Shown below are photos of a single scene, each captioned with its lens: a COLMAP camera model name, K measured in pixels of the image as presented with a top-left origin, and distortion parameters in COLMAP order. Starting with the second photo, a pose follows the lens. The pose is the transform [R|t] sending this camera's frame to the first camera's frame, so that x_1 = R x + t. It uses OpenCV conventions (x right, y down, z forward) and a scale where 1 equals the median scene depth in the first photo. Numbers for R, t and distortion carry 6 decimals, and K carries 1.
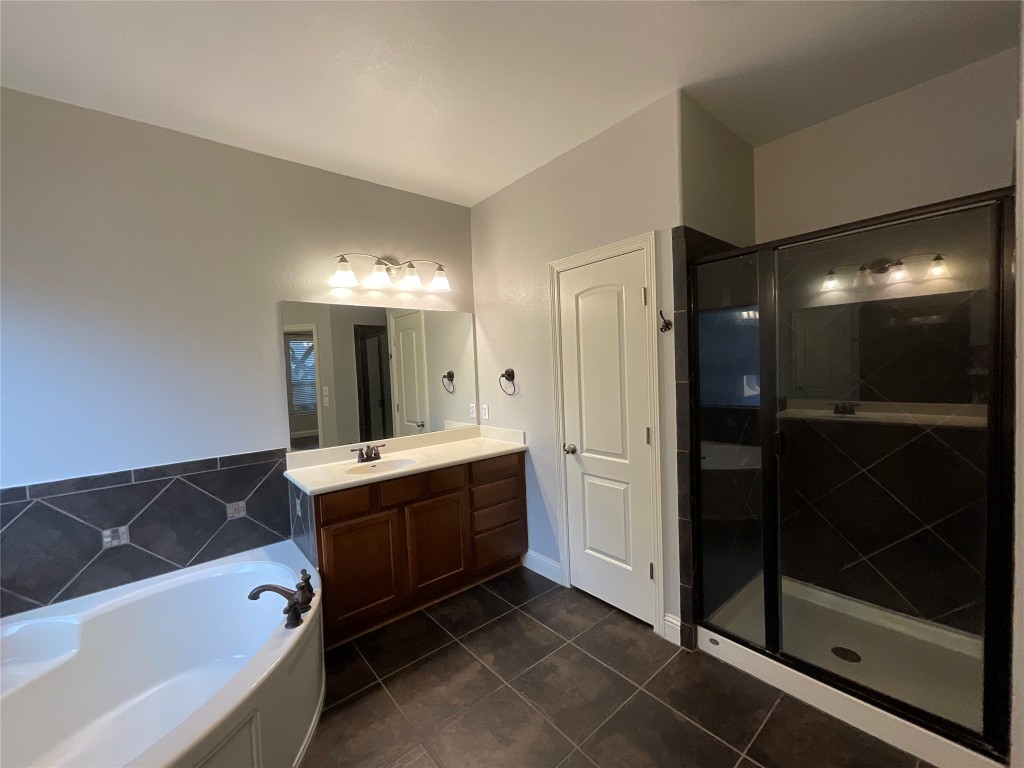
lens RADIAL K [[415.0, 0, 513.1], [0, 415.0, 388.8], [0, 0, 1]] dist [0.003314, 0.001147]
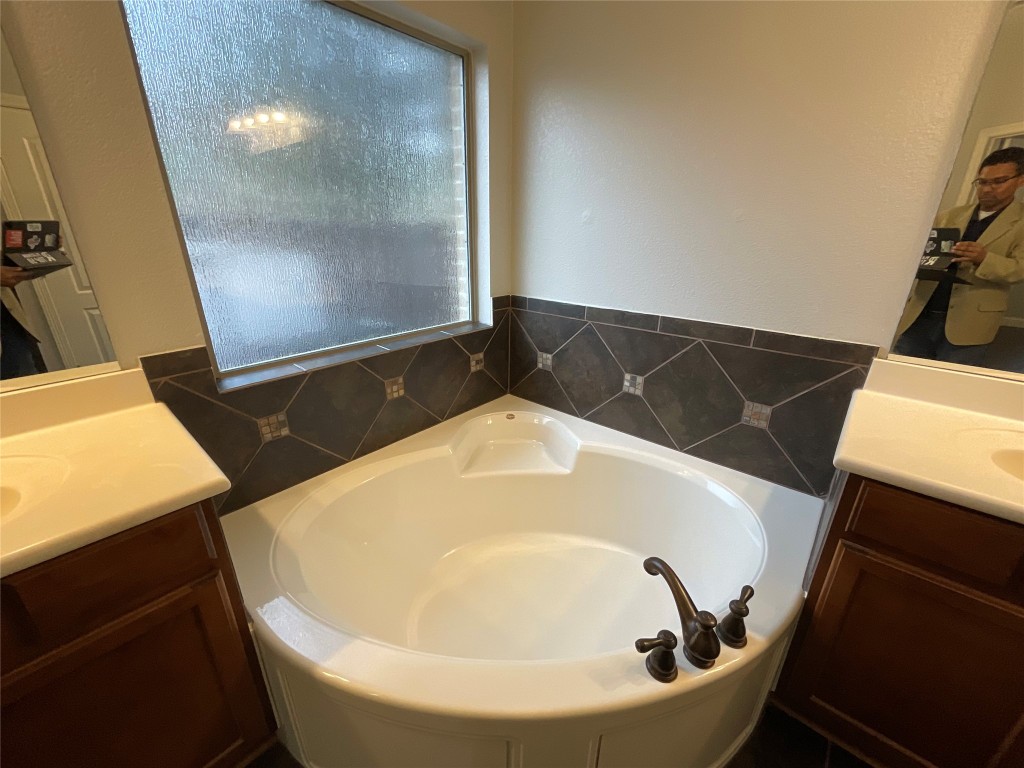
lens RADIAL K [[415.0, 0, 513.9], [0, 415.0, 388.8], [0, 0, 1]] dist [0.003314, 0.001147]
pose [[0.160702, 0.405306, -0.899946, -0.169469], [-0.066051, 0.914168, 0.399917, 0.018898], [0.984790, -0.004825, 0.173679, 0.561519]]
